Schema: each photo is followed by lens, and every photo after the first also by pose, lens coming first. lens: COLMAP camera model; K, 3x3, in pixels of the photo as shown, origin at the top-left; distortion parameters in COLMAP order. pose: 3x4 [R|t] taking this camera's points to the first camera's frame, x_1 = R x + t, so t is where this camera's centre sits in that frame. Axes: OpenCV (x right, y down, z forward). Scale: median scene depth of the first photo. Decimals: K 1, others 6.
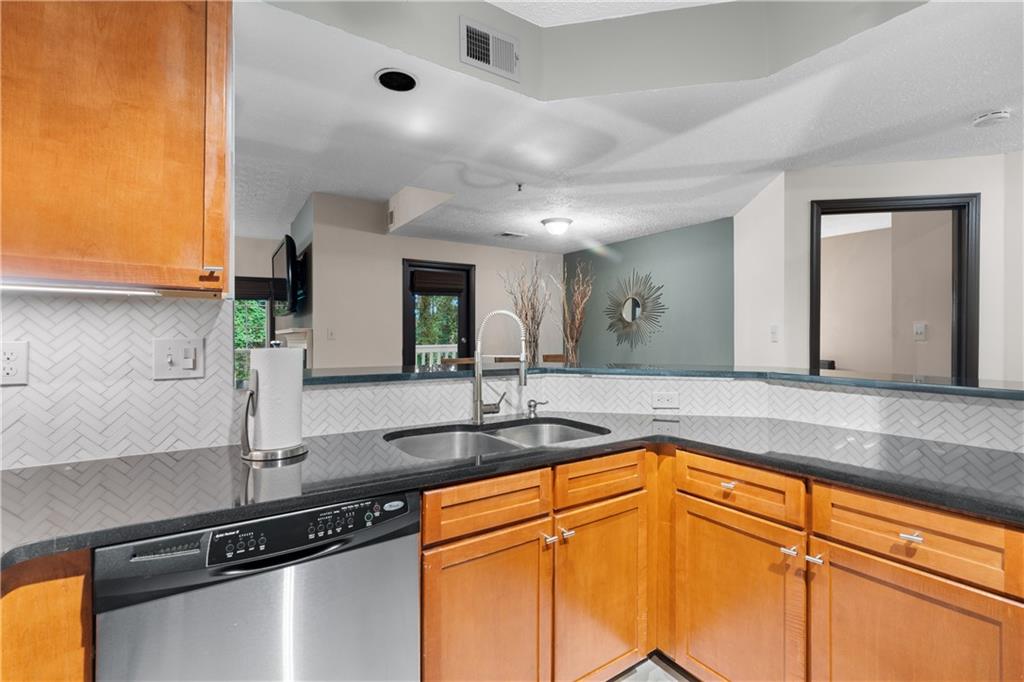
lens RADIAL K [[453.0, 0, 515.6], [0, 453.0, 334.1], [0, 0, 1]] dist [-0.002216, -0.000419]
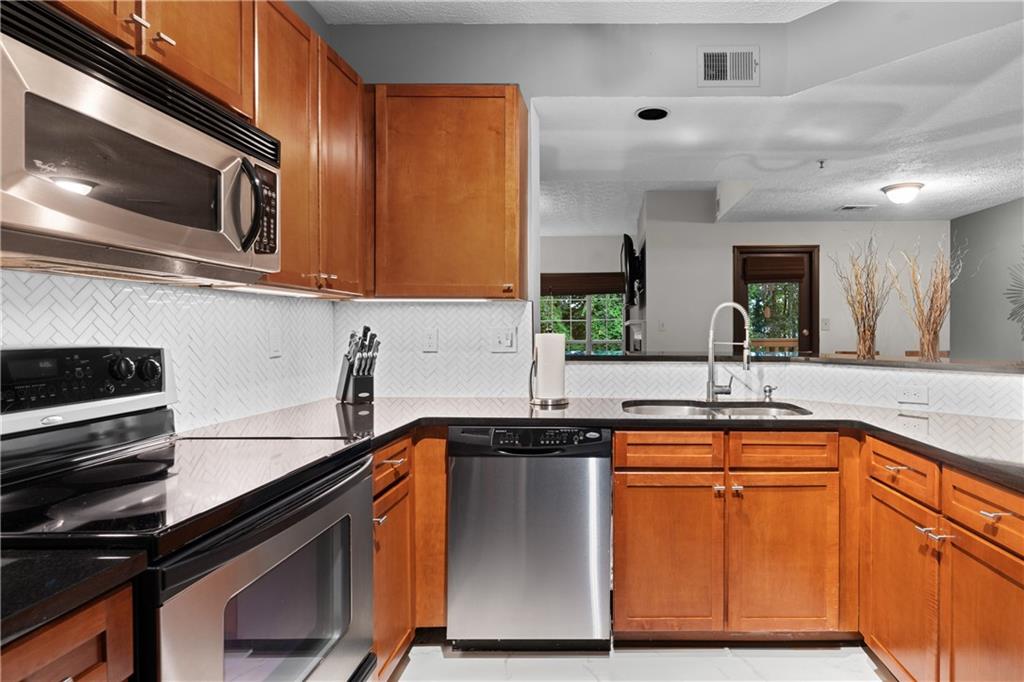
lens RADIAL K [[549.2, 0, 602.6], [0, 549.2, 333.7], [0, 0, 1]] dist [-0.000870, 0.000058]
pose [[0.828098, 0.005112, -0.560561, 0.601273], [0.002150, 0.999922, 0.012294, 0.009323], [0.560580, -0.011386, 0.828022, -0.389599]]
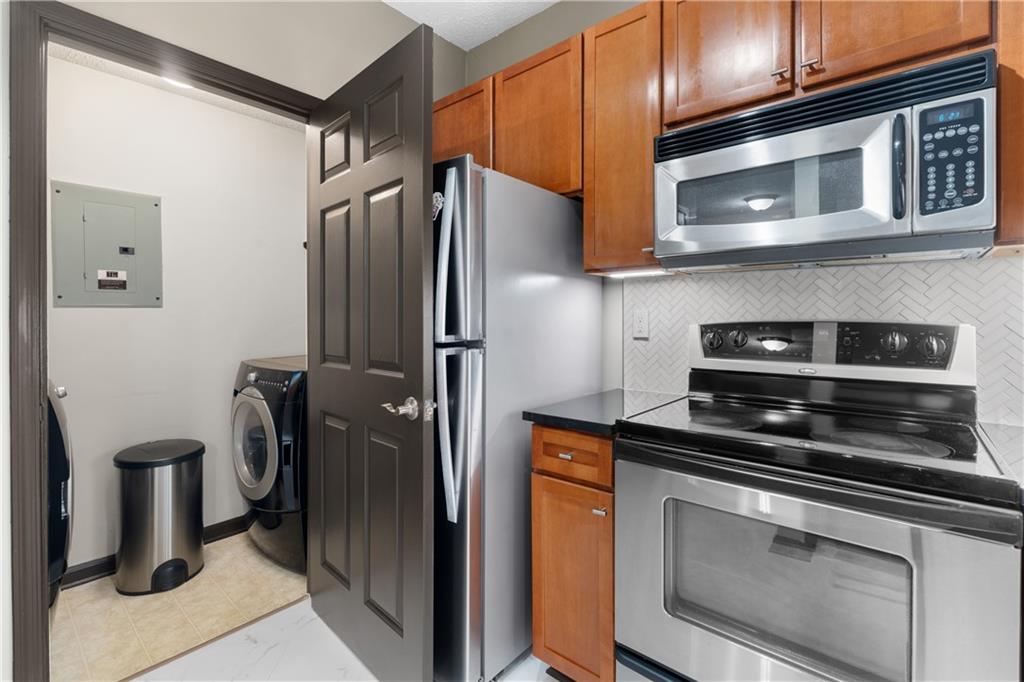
lens RADIAL K [[460.7, 0, 513.4], [0, 460.7, 317.0], [0, 0, 1]] dist [-0.000289, -0.000340]
pose [[-0.962372, 0.003020, -0.271719, 0.320238], [0.004088, 0.999986, -0.003367, 0.032094], [0.271705, -0.004351, -0.962371, 0.614132]]
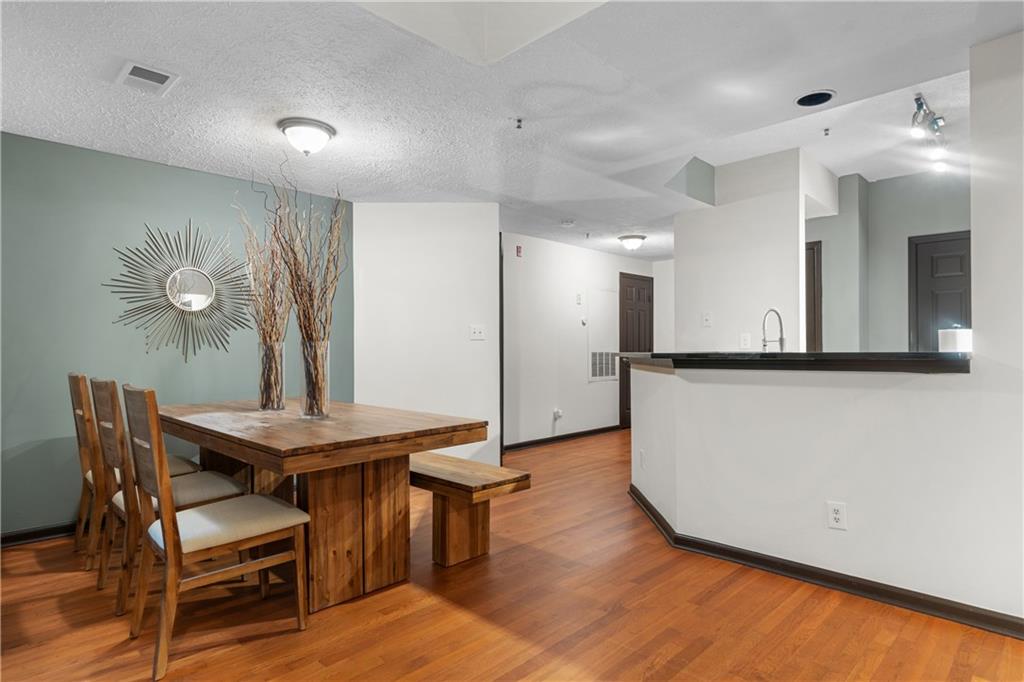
lens RADIAL K [[562.2, 0, 512.0], [0, 562.2, 341.0], [0, 0, 1]] dist [-0.000844, -0.000183]
pose [[-0.207251, 0.009494, 0.978242, -1.977782], [0.003388, 0.999954, -0.008987, 0.083895], [-0.978282, 0.001451, -0.207274, 2.704998]]
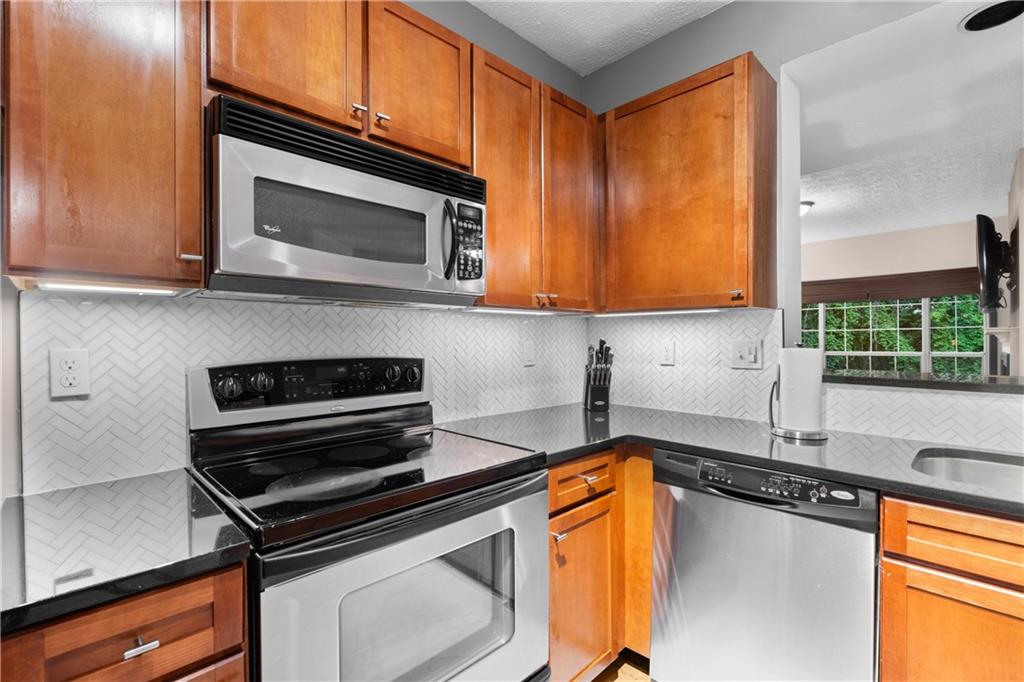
lens RADIAL K [[455.9, 0, 512.4], [0, 455.9, 342.4], [0, 0, 1]] dist [-0.001791, -0.000142]
pose [[0.185327, 0.006500, -0.982655, 0.488102], [0.008372, 0.999931, 0.008193, -0.000552], [0.982641, -0.009745, 0.185260, 0.021651]]
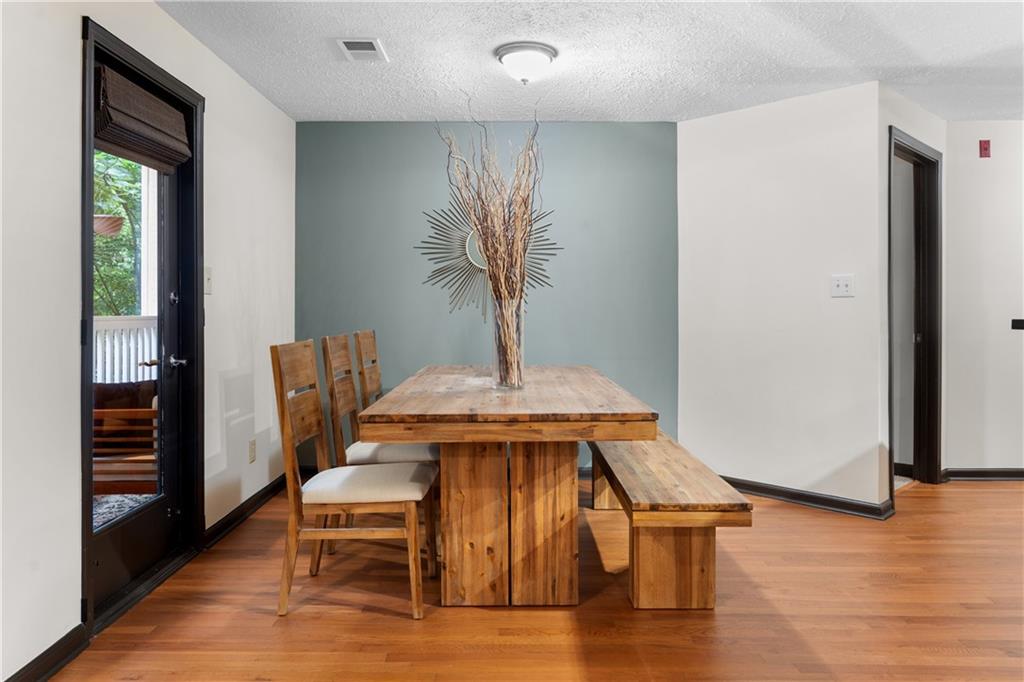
lens RADIAL K [[708.3, 0, 512.5], [0, 708.3, 302.8], [0, 0, 1]] dist [0.001435, -0.000674]
pose [[0.556105, 0.006352, 0.831088, -1.682245], [0.001348, 0.999963, -0.008544, 0.092188], [-0.831111, 0.005872, 0.556076, 1.787575]]
